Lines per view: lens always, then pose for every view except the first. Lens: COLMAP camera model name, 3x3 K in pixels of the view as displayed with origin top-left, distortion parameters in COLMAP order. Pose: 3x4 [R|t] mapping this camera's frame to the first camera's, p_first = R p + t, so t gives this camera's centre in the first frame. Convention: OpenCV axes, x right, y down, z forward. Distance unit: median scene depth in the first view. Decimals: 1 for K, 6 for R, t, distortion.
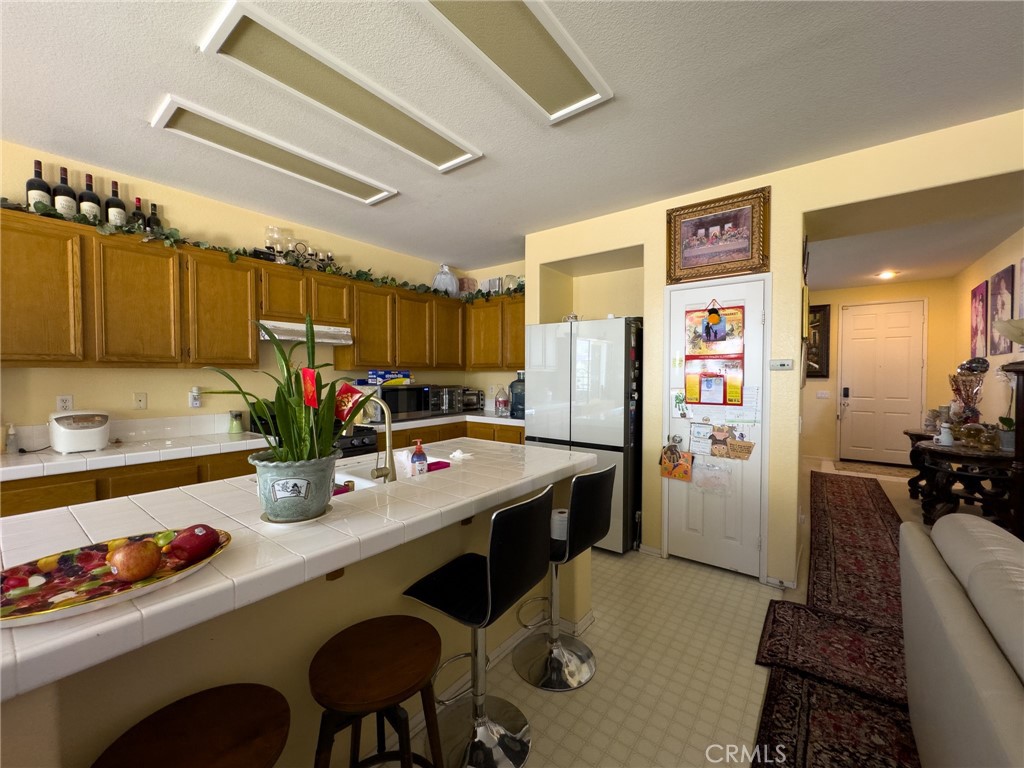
lens RADIAL K [[409.8, 0, 511.0], [0, 409.8, 382.8], [0, 0, 1]] dist [-0.000776, 0.000361]
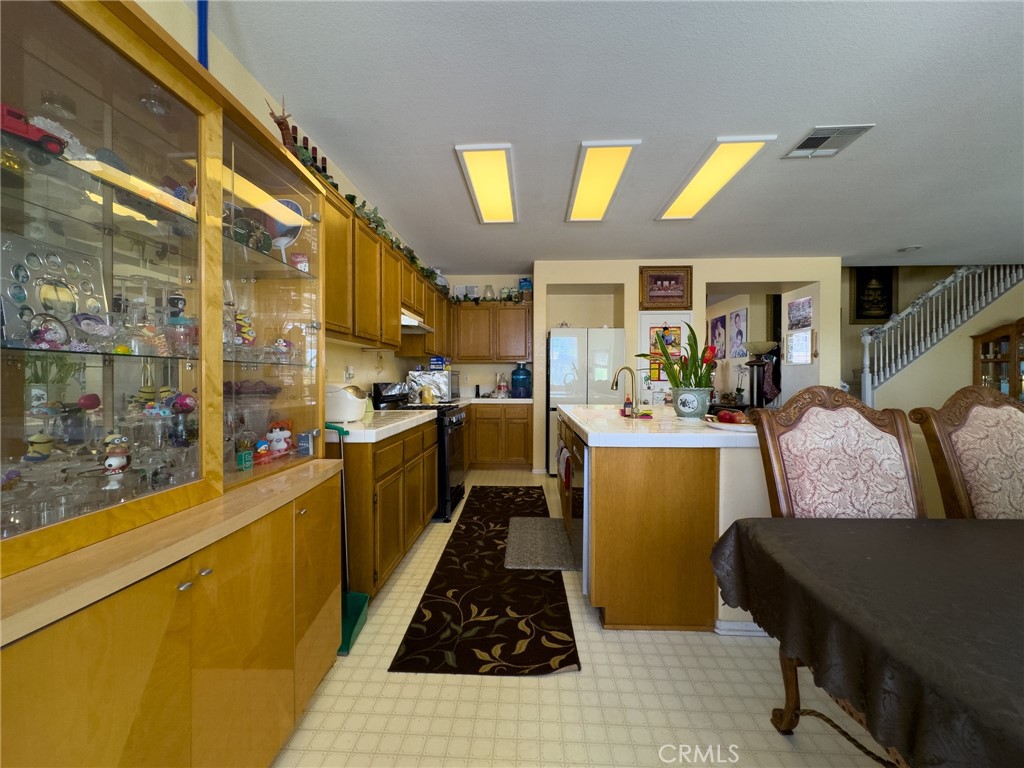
lens RADIAL K [[409.8, 0, 511.0], [0, 409.8, 382.8], [0, 0, 1]] dist [-0.000776, 0.000361]
pose [[0.821981, -0.006067, 0.569483, -1.063194], [0.012147, 0.999903, -0.006880, 0.064745], [-0.569386, 0.012572, 0.821974, -0.077434]]
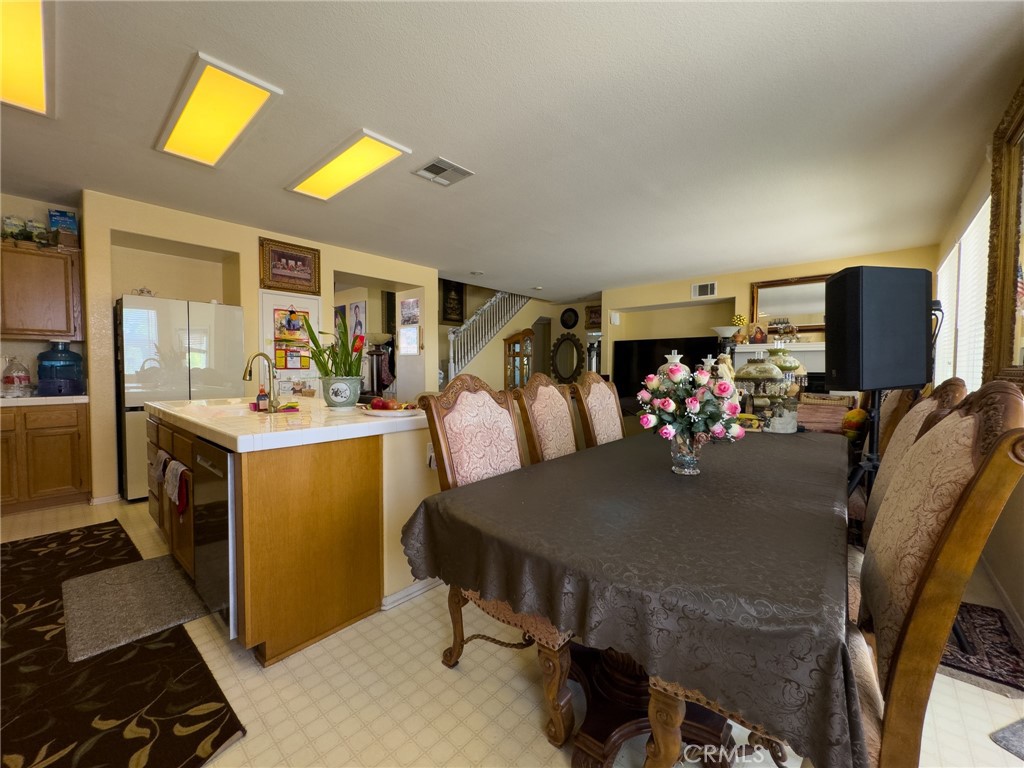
lens RADIAL K [[409.8, 0, 511.0], [0, 409.8, 382.8], [0, 0, 1]] dist [-0.000776, 0.000361]
pose [[0.071402, -0.038030, 0.996722, -1.078155], [0.016022, 0.999188, 0.036976, 0.060751], [-0.997319, 0.013329, 0.071953, 0.012076]]
